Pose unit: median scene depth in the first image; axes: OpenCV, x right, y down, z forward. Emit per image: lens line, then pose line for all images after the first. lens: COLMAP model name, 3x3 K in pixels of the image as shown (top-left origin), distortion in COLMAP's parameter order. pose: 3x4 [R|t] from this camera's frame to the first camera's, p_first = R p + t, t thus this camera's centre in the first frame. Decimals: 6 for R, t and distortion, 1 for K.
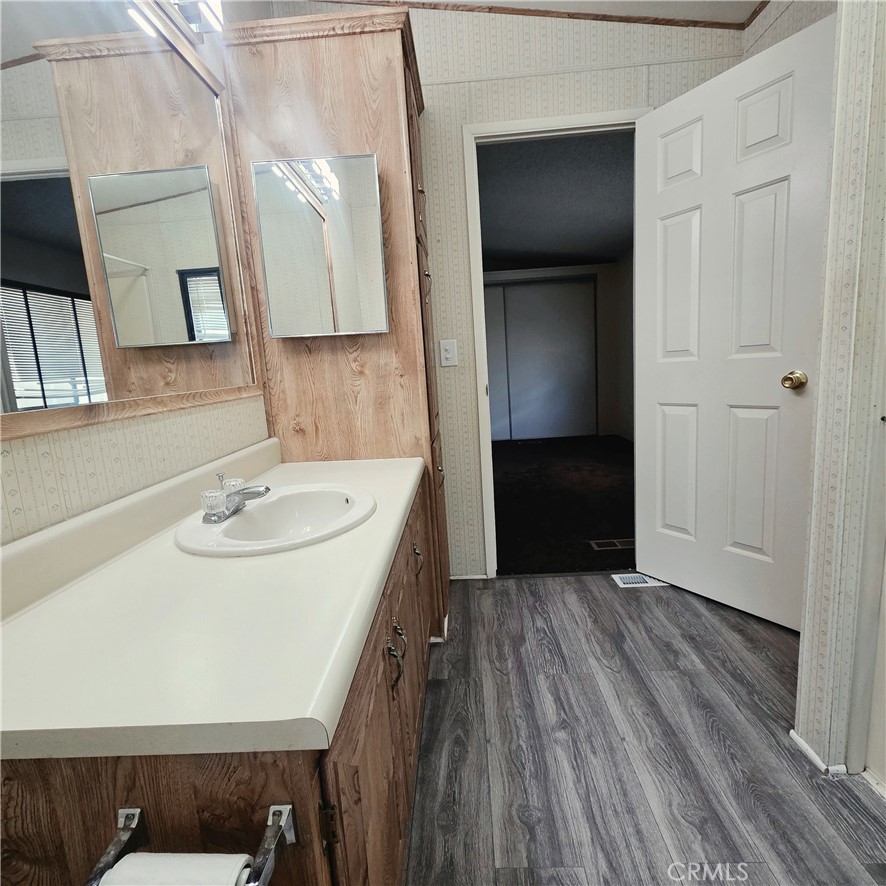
lens RADIAL K [[483.3, 0, 445.1], [0, 483.3, 443.1], [0, 0, 1]] dist [0.009690, -0.002323]
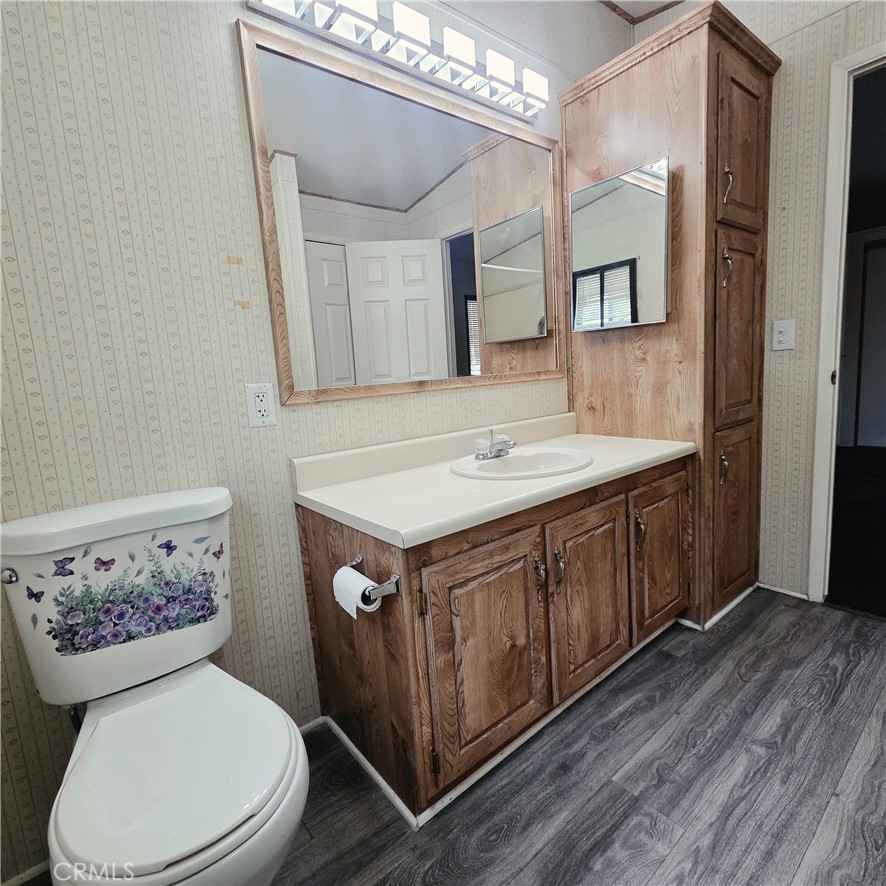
lens RADIAL K [[483.3, 0, 445.1], [0, 483.3, 443.1], [0, 0, 1]] dist [0.009690, -0.002323]
pose [[0.656218, 0.125553, -0.744053, 0.406375], [-0.097135, 0.991912, 0.081708, -0.002655], [0.748293, 0.018655, 0.663106, -0.074824]]
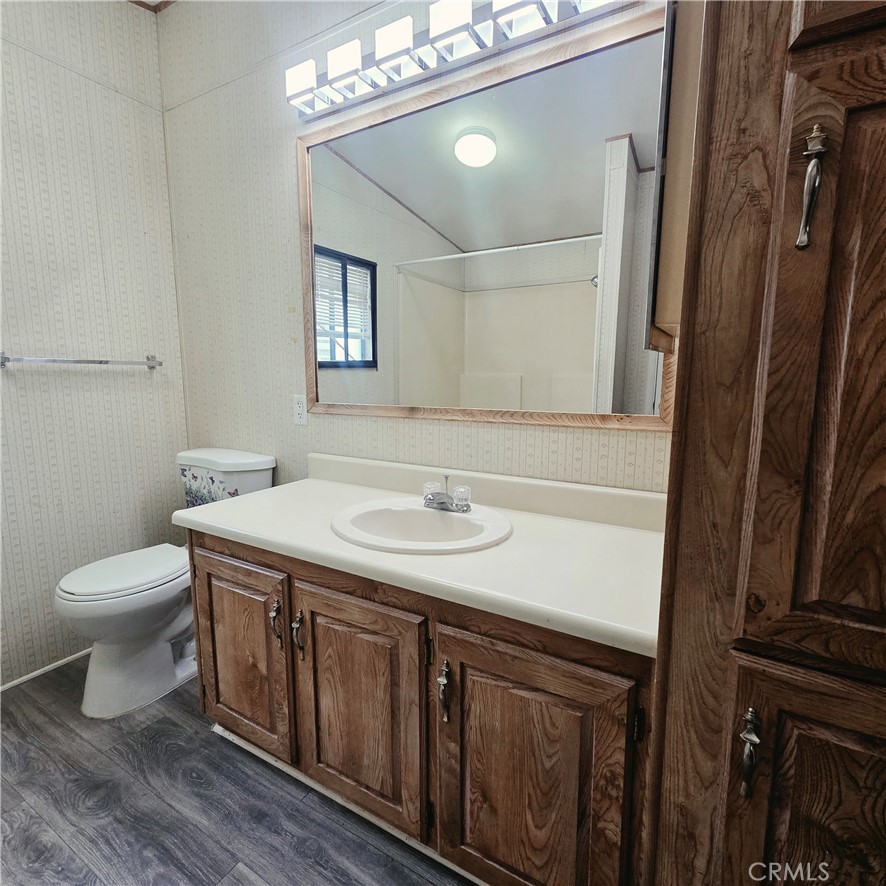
lens RADIAL K [[483.3, 0, 445.1], [0, 483.3, 443.1], [0, 0, 1]] dist [0.009690, -0.002323]
pose [[-0.485192, 0.186432, -0.854302, 0.422637], [-0.114481, 0.955053, 0.273437, -0.256770], [0.866881, 0.230471, -0.442041, 1.095802]]
